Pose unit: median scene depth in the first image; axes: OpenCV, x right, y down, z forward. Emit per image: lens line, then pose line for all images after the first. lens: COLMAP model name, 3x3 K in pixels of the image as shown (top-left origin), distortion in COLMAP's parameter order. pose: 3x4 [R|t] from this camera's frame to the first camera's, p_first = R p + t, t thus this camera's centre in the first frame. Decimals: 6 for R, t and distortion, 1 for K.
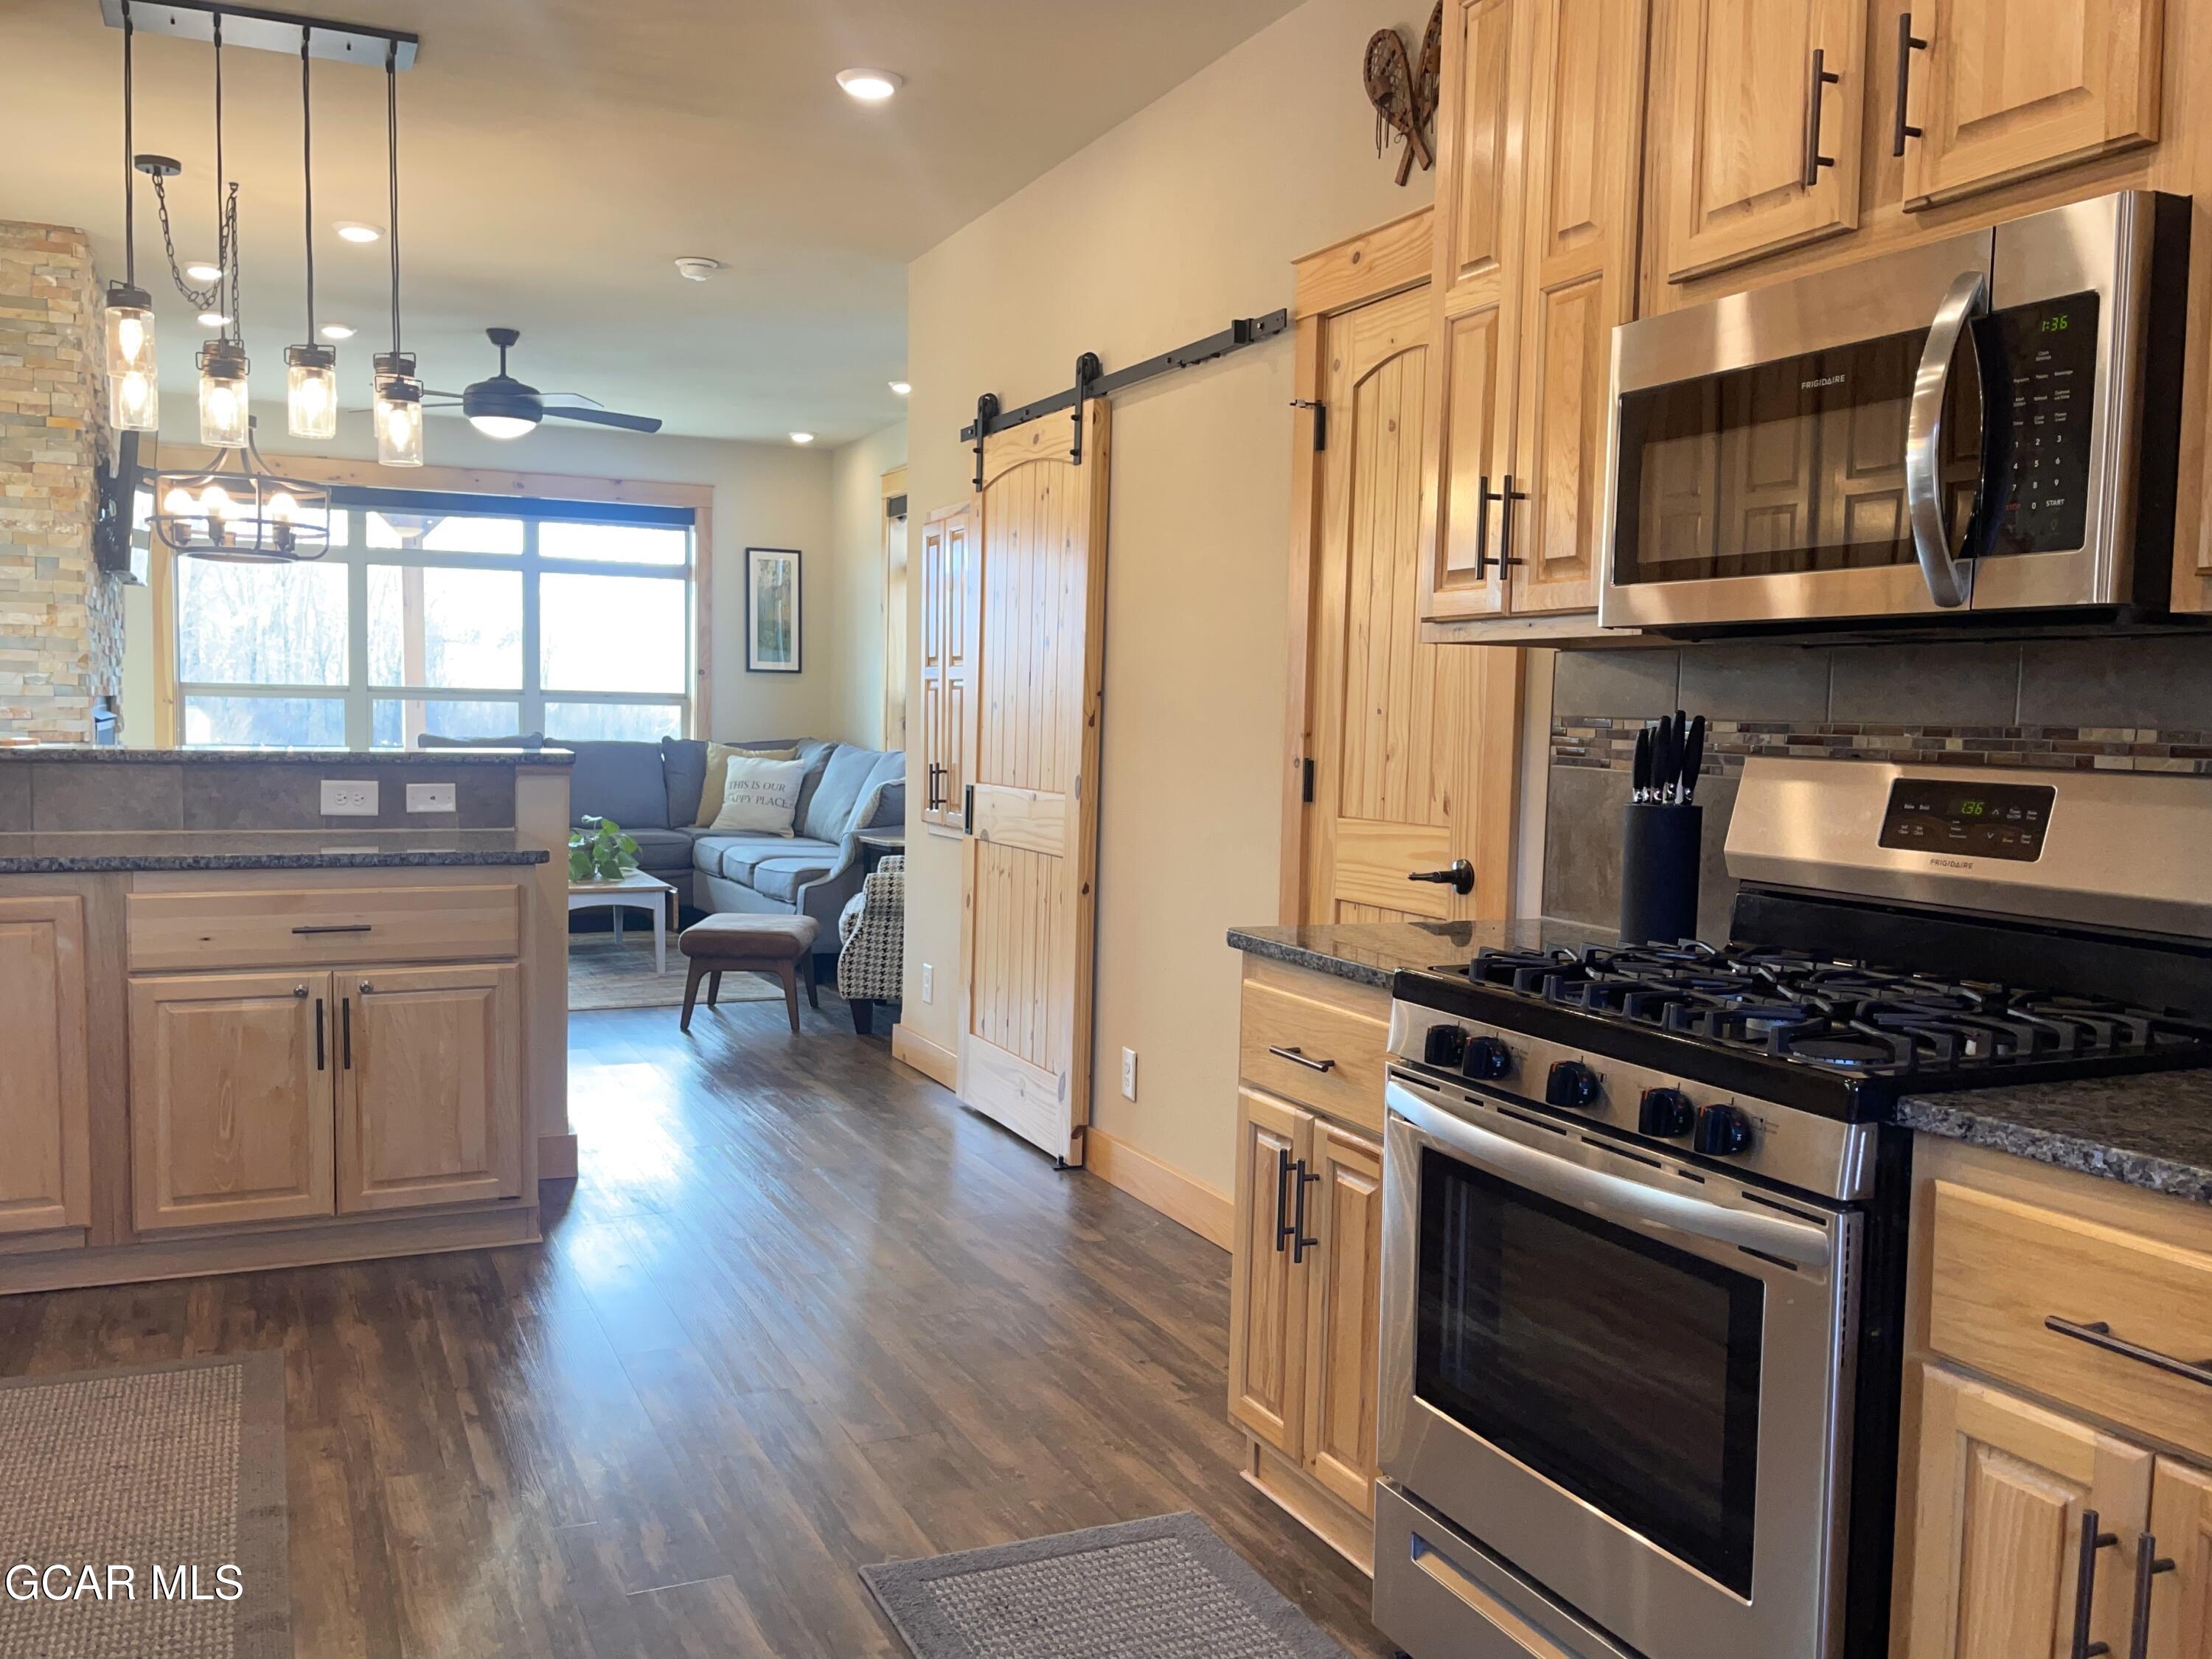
lens RADIAL K [[1809.0, 0, 1100.7], [0, 1809.0, 882.6], [0, 0, 1]] dist [0.053284, -0.063699]
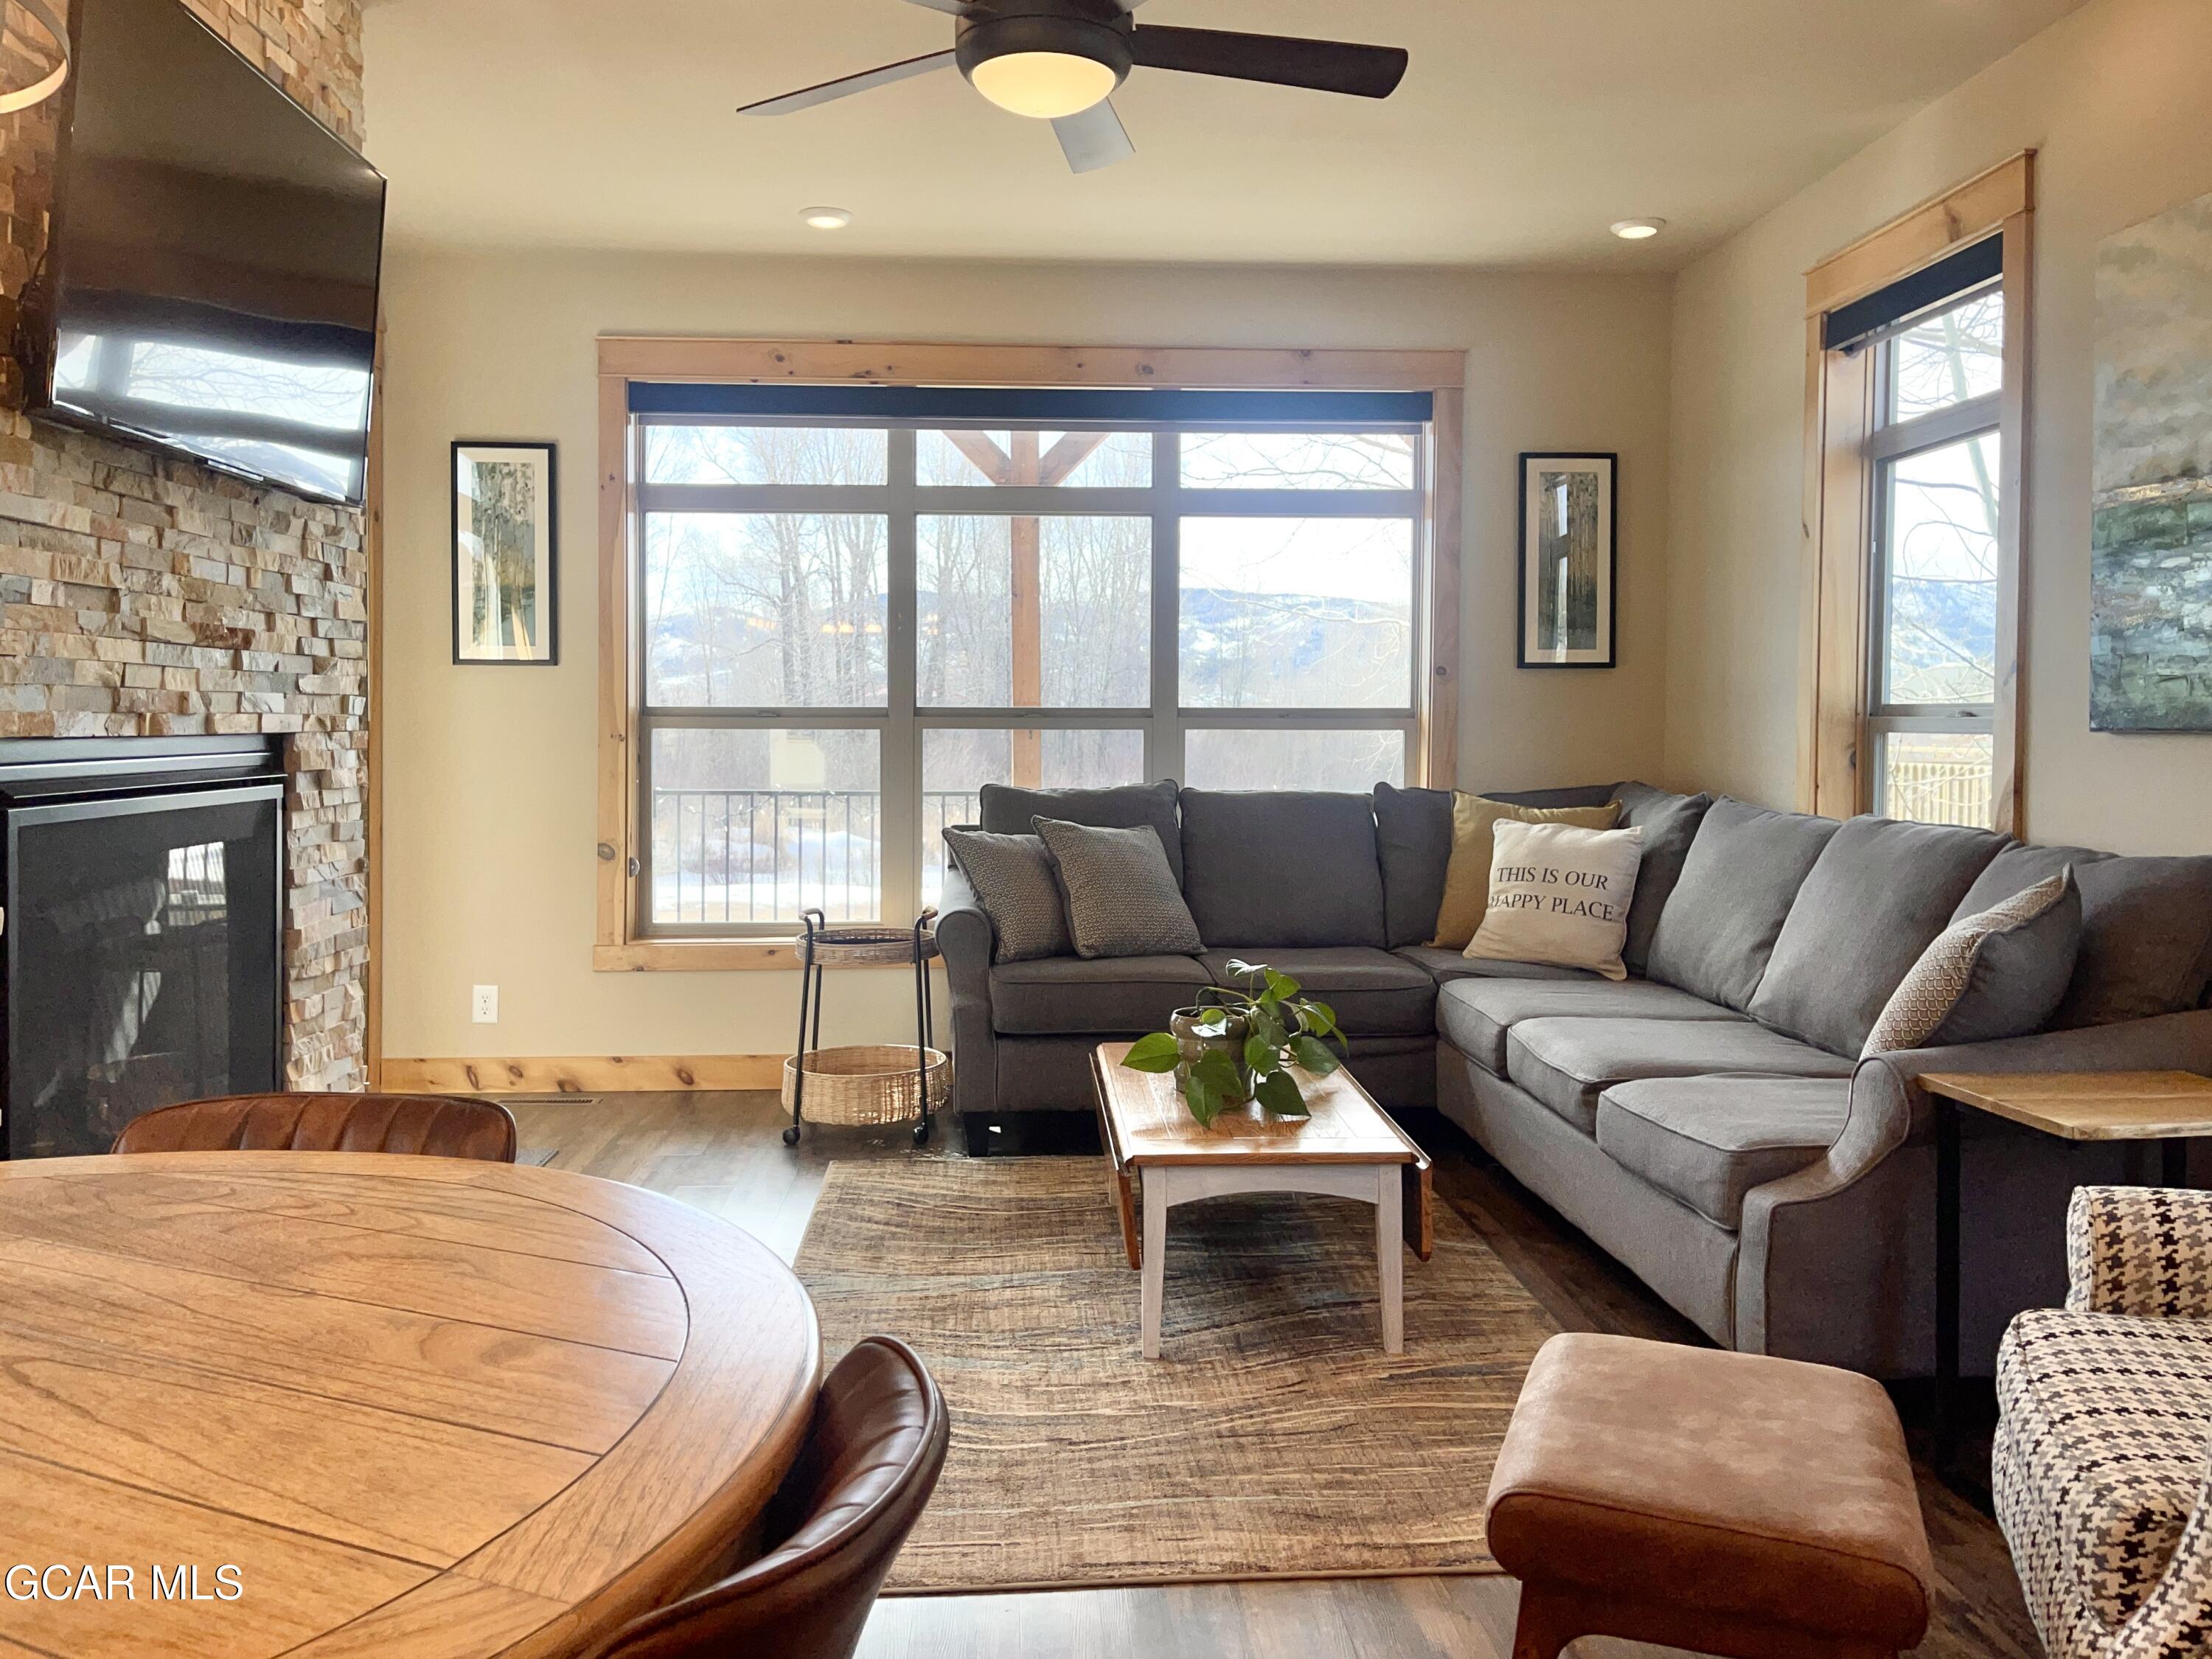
lens RADIAL K [[1718.3, 0, 1102.2], [0, 1718.3, 743.7], [0, 0, 1]] dist [0.074394, -0.129954]
pose [[0.930540, -0.012689, -0.365969, -0.265398], [-0.017627, 0.996689, -0.079377, -0.104649], [0.365765, 0.080315, 0.927236, 1.003587]]
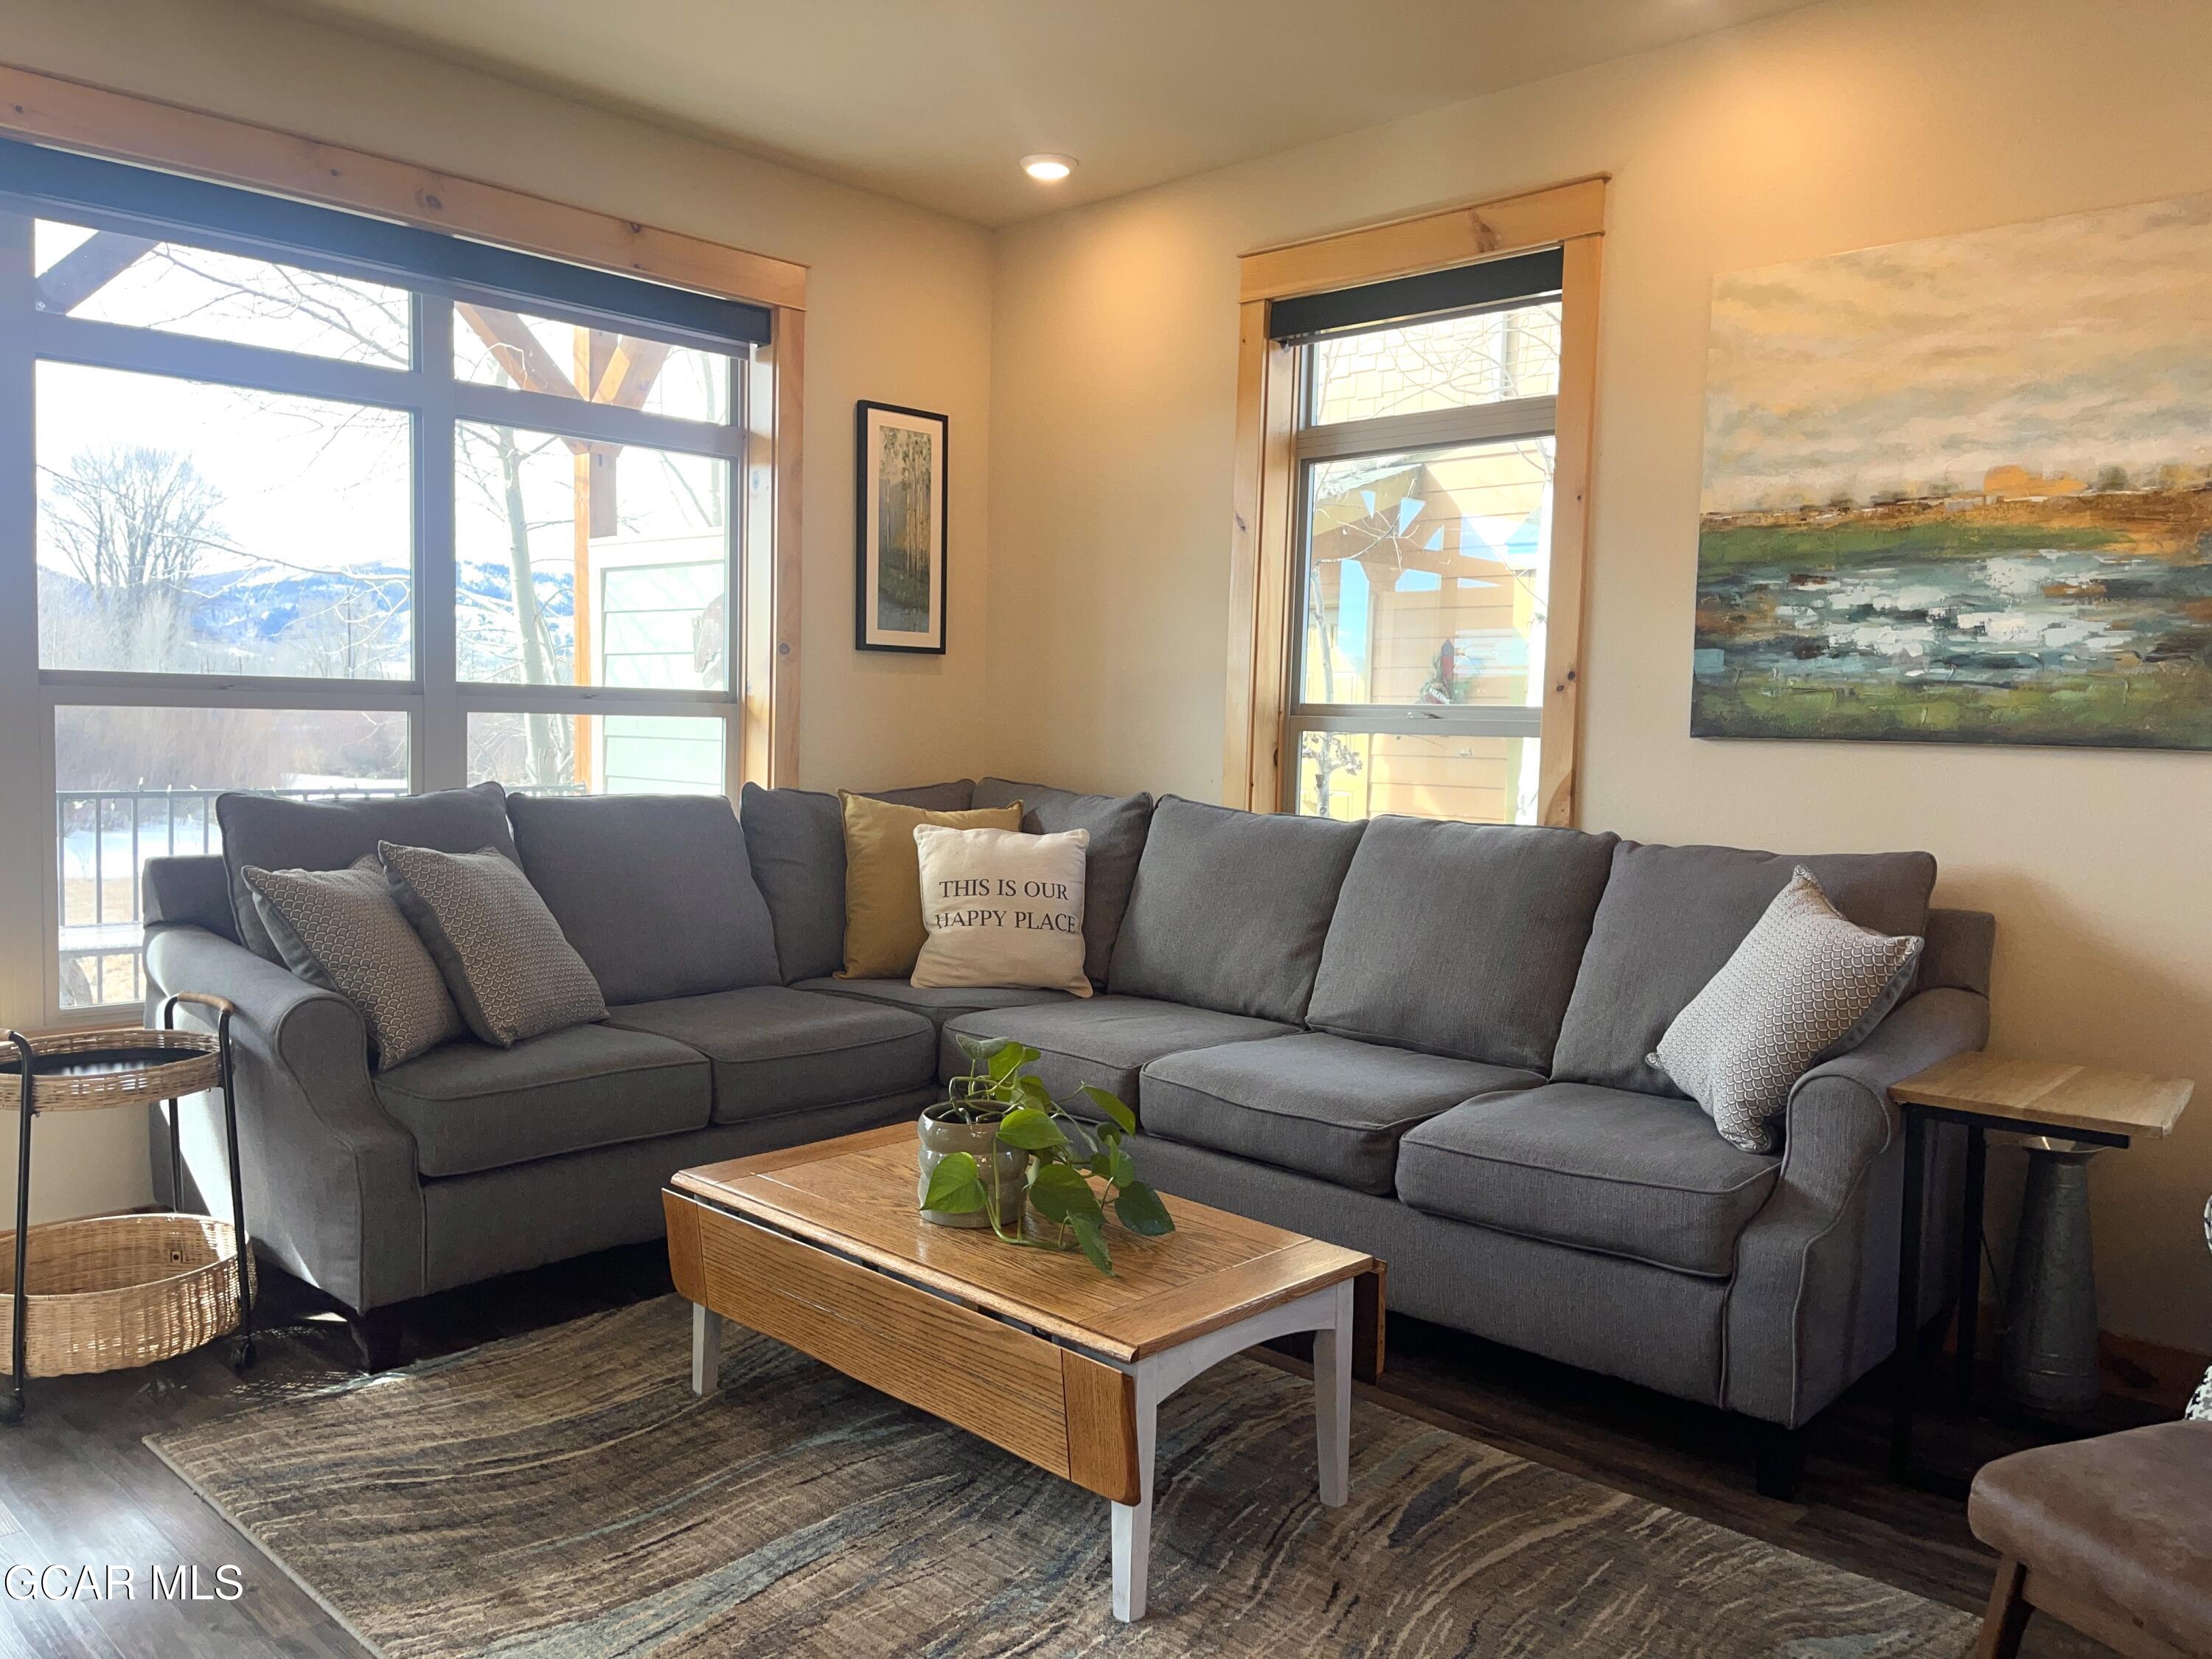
lens RADIAL K [[1645.3, 0, 1034.1], [0, 1645.3, 824.2], [0, 0, 1]] dist [0.067499, -0.108700]
pose [[0.928812, -0.023101, 0.369829, -0.717678], [0.029332, 0.999507, -0.011232, -0.137072], [-0.369387, 0.021280, 0.929032, 1.251867]]
